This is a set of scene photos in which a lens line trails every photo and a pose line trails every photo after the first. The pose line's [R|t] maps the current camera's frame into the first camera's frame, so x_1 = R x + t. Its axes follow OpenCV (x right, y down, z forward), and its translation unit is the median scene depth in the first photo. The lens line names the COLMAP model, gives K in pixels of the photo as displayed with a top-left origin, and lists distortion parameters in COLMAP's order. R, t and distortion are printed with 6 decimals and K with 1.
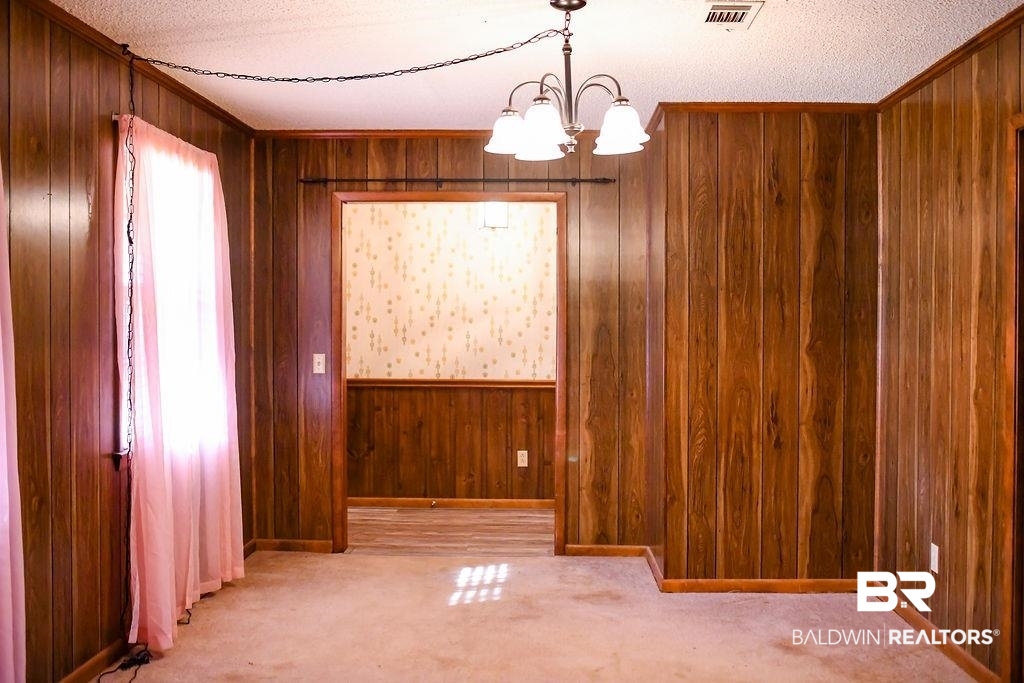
lens RADIAL K [[1011.2, 0, 512.0], [0, 1011.2, 341.5], [0, 0, 1]] dist [-0.054092, 0.027901]
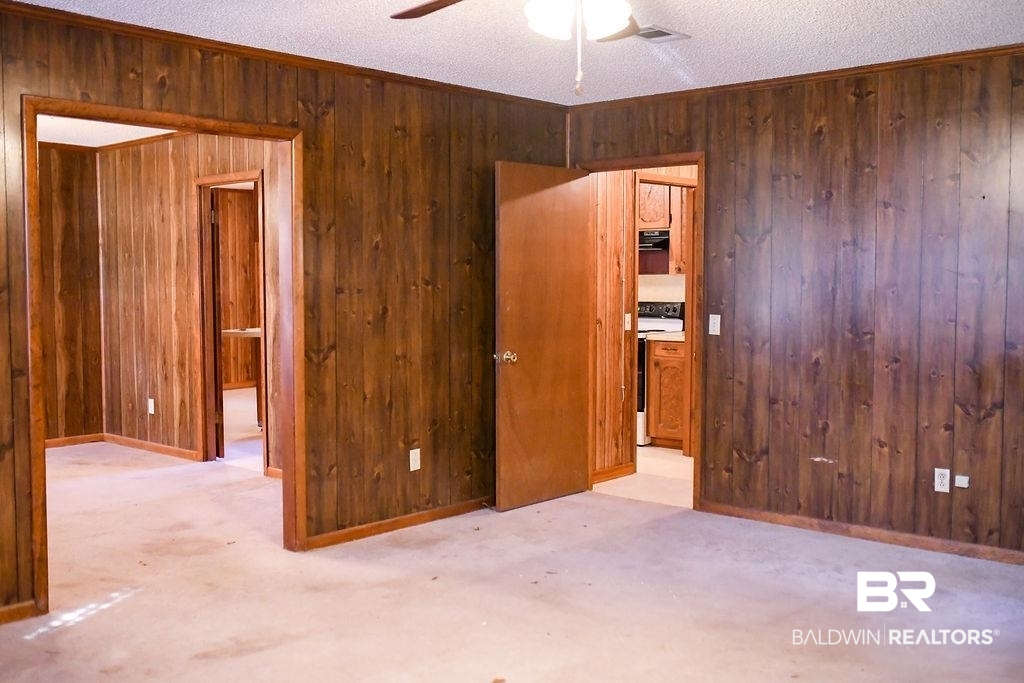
lens RADIAL K [[975.2, 0, 512.0], [0, 975.2, 341.5], [0, 0, 1]] dist [-0.056837, 0.093501]
pose [[0.625255, -0.053605, 0.778577, -0.532309], [0.019466, 0.998399, 0.053106, 0.015118], [-0.780177, -0.018049, 0.625298, -0.616811]]
